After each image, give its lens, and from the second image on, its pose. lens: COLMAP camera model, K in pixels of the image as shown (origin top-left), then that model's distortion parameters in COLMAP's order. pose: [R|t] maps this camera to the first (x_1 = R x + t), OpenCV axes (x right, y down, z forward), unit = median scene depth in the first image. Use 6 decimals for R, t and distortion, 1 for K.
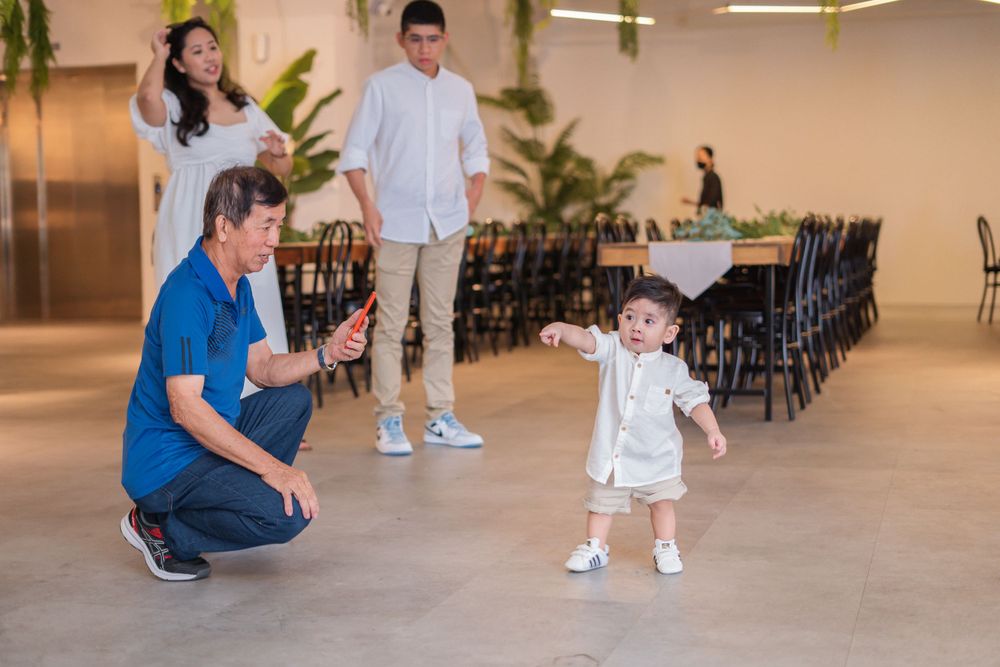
lens RADIAL K [[1454.2, 0, 499.8], [0, 1454.2, 331.8], [0, 0, 1]] dist [-0.041108, 0.000000]
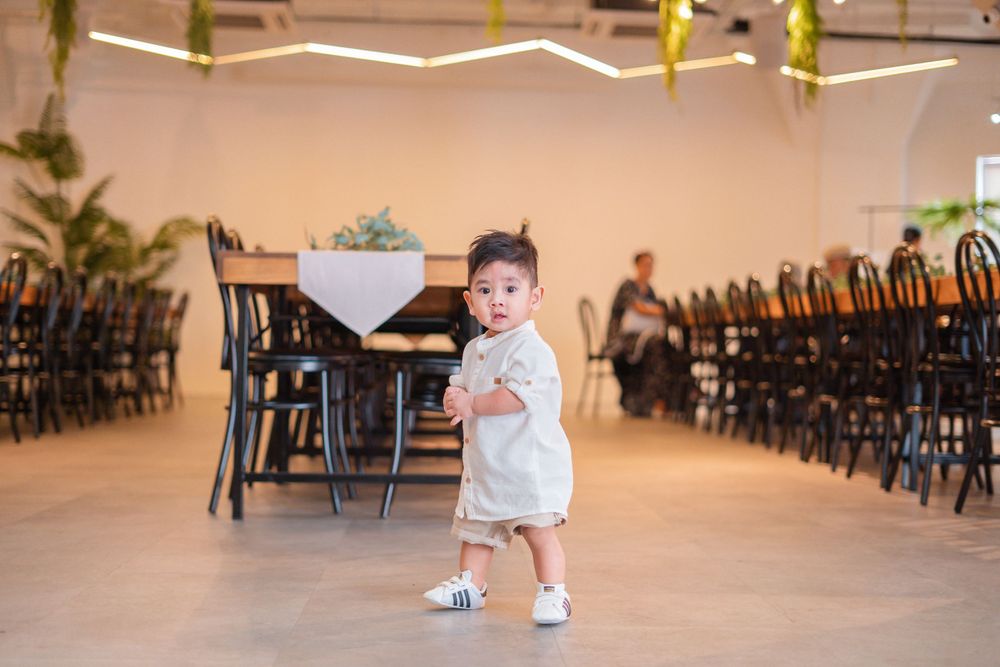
lens RADIAL K [[1454.2, 0, 502.2], [0, 1454.2, 338.9], [0, 0, 1]] dist [-0.041108, 0.000000]
pose [[0.941799, 0.031443, 0.334702, -0.011468], [-0.005981, 0.997026, -0.076836, 0.011703], [-0.336122, 0.070362, 0.939186, 0.139932]]
